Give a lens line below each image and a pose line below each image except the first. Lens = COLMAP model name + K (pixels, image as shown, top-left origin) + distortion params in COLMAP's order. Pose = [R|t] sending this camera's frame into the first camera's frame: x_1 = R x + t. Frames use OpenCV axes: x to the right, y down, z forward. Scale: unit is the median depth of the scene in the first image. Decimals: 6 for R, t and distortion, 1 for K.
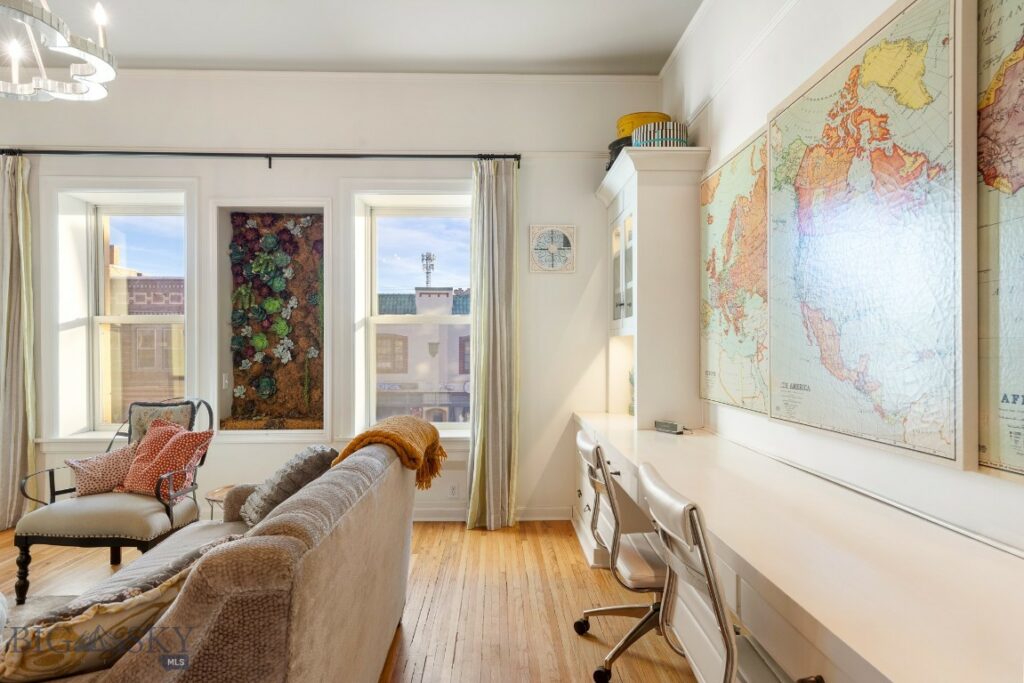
lens RADIAL K [[584.0, 0, 512.8], [0, 584.0, 346.5], [0, 0, 1]] dist [0.001398, 0.000356]
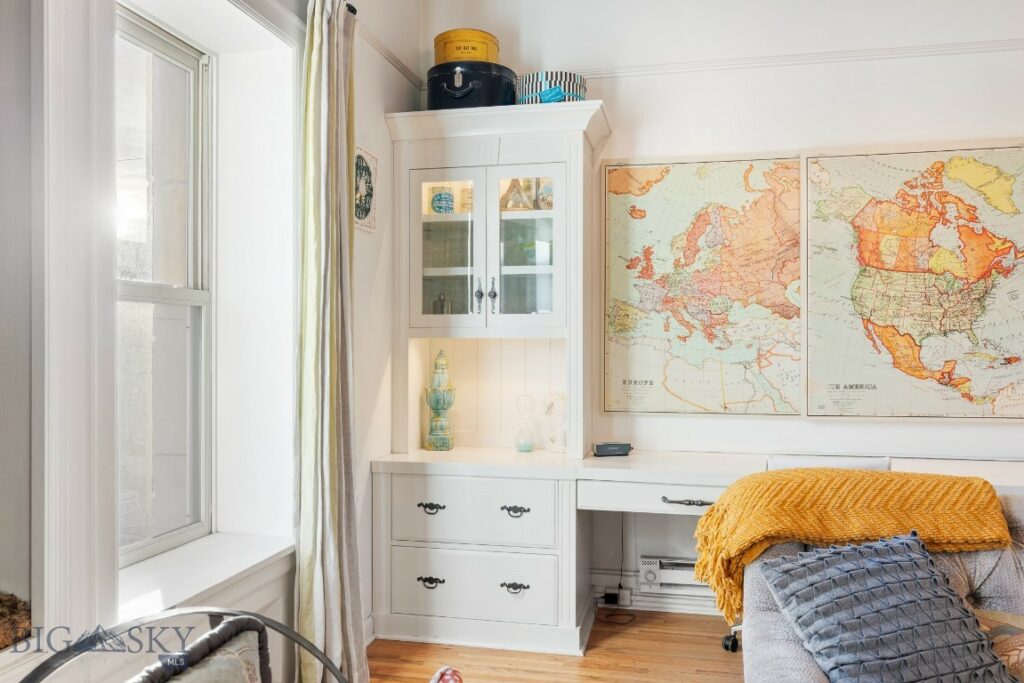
lens RADIAL K [[807.6, 0, 512.3], [0, 807.6, 341.2], [0, 0, 1]] dist [0.000200, 0.001052]
pose [[0.242564, 0.005772, 0.970118, -1.618588], [-0.003355, 0.999981, -0.005111, -0.020052], [-0.970130, -0.002015, 0.242579, 1.548350]]
